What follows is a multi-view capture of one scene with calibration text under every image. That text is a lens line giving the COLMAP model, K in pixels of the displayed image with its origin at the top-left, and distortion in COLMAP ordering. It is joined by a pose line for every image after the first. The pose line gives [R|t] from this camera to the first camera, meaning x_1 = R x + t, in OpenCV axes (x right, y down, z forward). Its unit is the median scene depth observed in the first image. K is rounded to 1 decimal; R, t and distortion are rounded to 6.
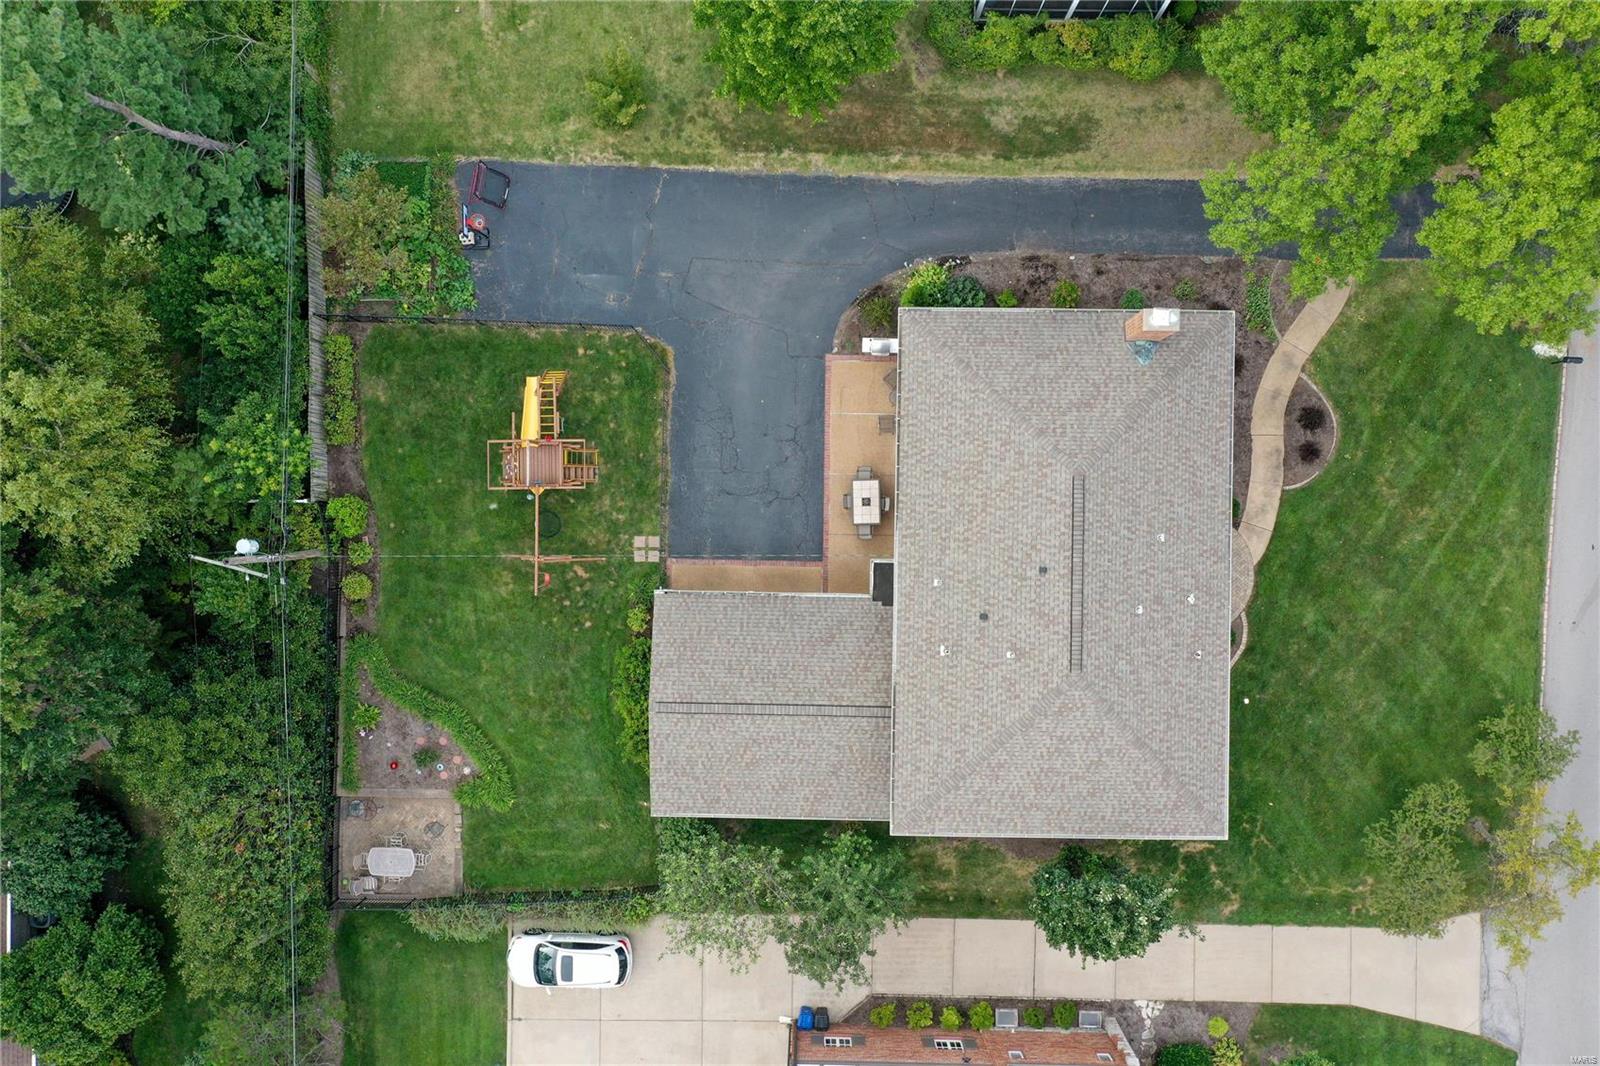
lens RADIAL K [[1243.7, 0, 800.0], [0, 1243.7, 533.0], [0, 0, 1]] dist [0.004030, 0.002146]
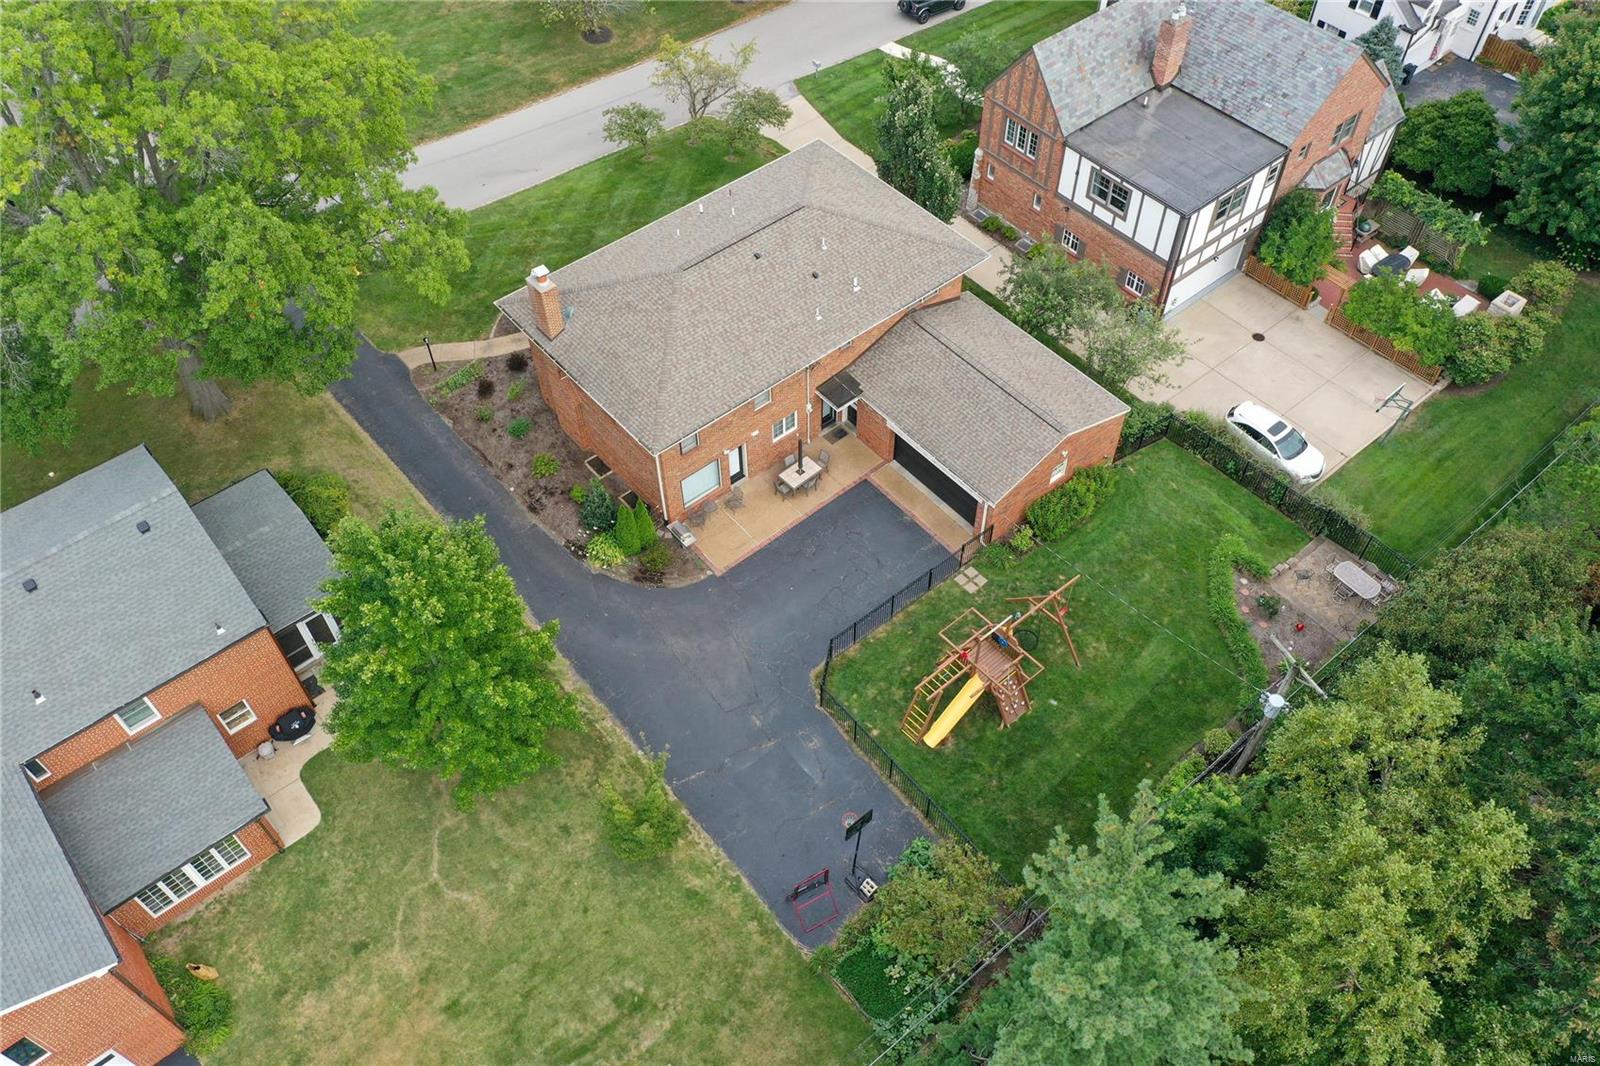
lens RADIAL K [[1243.7, 0, 800.0], [0, 1243.7, 533.0], [0, 0, 1]] dist [0.004030, 0.002146]
pose [[-0.653387, -0.589579, 0.474849, -0.522596], [0.756949, -0.517656, 0.398825, -0.511797], [0.010669, 0.620023, 0.784511, 0.160963]]
